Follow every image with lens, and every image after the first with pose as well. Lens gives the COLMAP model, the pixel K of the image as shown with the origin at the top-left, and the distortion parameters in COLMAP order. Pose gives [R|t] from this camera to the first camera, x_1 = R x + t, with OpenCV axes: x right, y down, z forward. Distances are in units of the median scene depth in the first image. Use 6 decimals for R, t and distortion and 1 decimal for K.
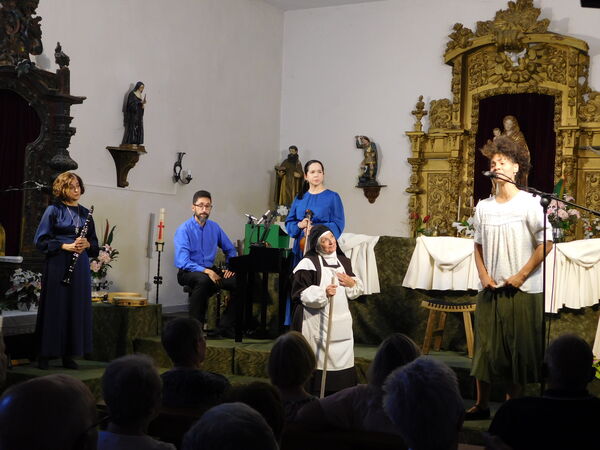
lens RADIAL K [[914.0, 0, 300.0], [0, 914.0, 225.0], [0, 0, 1]] dist [0.028468, -0.057998]
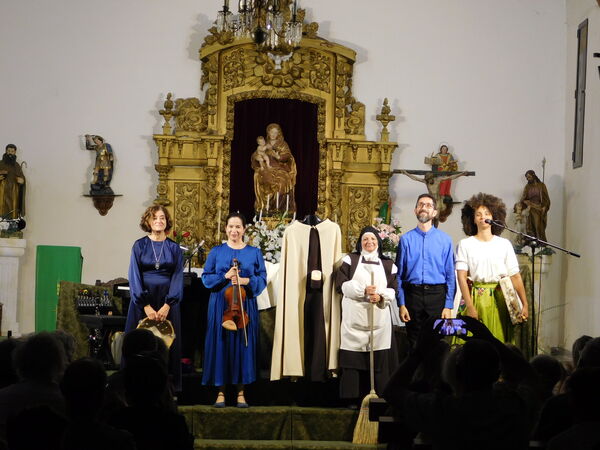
lens RADIAL K [[1457.8, 0, 300.0], [0, 1457.8, 225.0], [0, 0, 1]] dist [0.068614, 0.024442]
pose [[0.872997, 0.001736, 0.487722, -0.460929], [-0.006681, 0.999942, 0.008399, -0.030162], [-0.487680, -0.010591, 0.872958, -0.289240]]
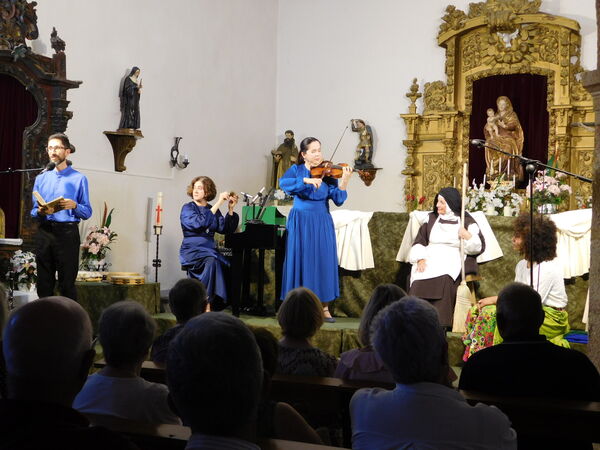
lens RADIAL K [[914.0, 0, 300.0], [0, 914.0, 225.0], [0, 0, 1]] dist [0.028468, -0.057998]
pose [[0.999886, -0.015095, -0.000905, 0.004186], [0.015101, 0.999860, 0.007166, 0.011939], [0.000797, -0.007179, 0.999974, -0.009921]]
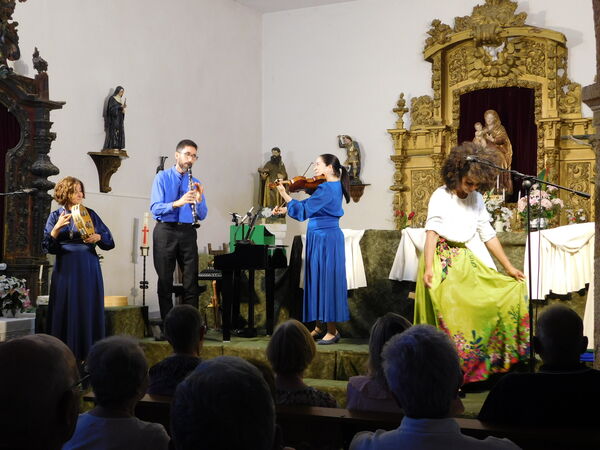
lens RADIAL K [[914.0, 0, 300.0], [0, 914.0, 225.0], [0, 0, 1]] dist [0.028468, -0.057998]
pose [[0.999333, -0.033032, 0.015581, 0.000760], [0.033179, 0.999406, -0.009321, 0.009100], [-0.015264, 0.009831, 0.999835, 0.002071]]
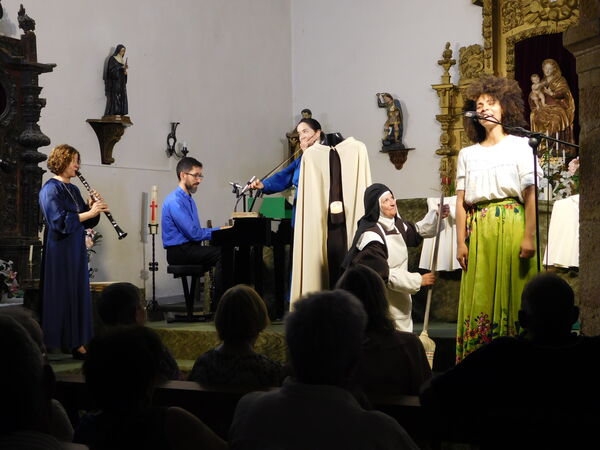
lens RADIAL K [[1057.6, 0, 300.0], [0, 1057.6, 225.0], [0, 0, 1]] dist [0.021384, -0.008897]
pose [[0.997078, -0.051363, -0.056553, 0.042412], [0.052074, 0.998581, 0.011156, 0.014215], [0.055899, -0.014068, 0.998337, -0.017645]]
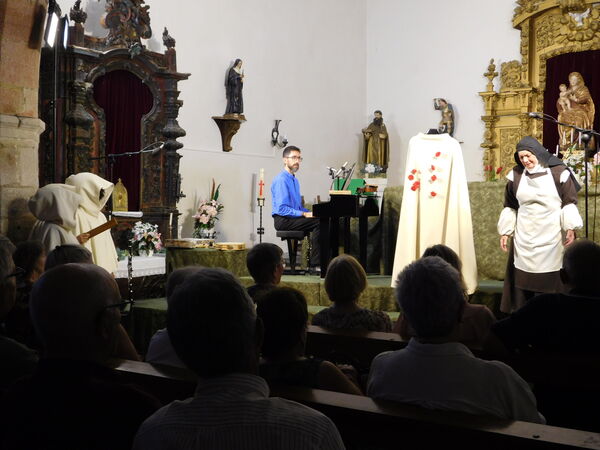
lens RADIAL K [[804.2, 0, 300.0], [0, 804.2, 225.0], [0, 0, 1]] dist [-0.001773, 0.100703]
pose [[0.991346, -0.030354, -0.127715, 0.021651], [0.035685, 0.998576, 0.039660, 0.012814], [0.126329, -0.043874, 0.991018, -0.000725]]
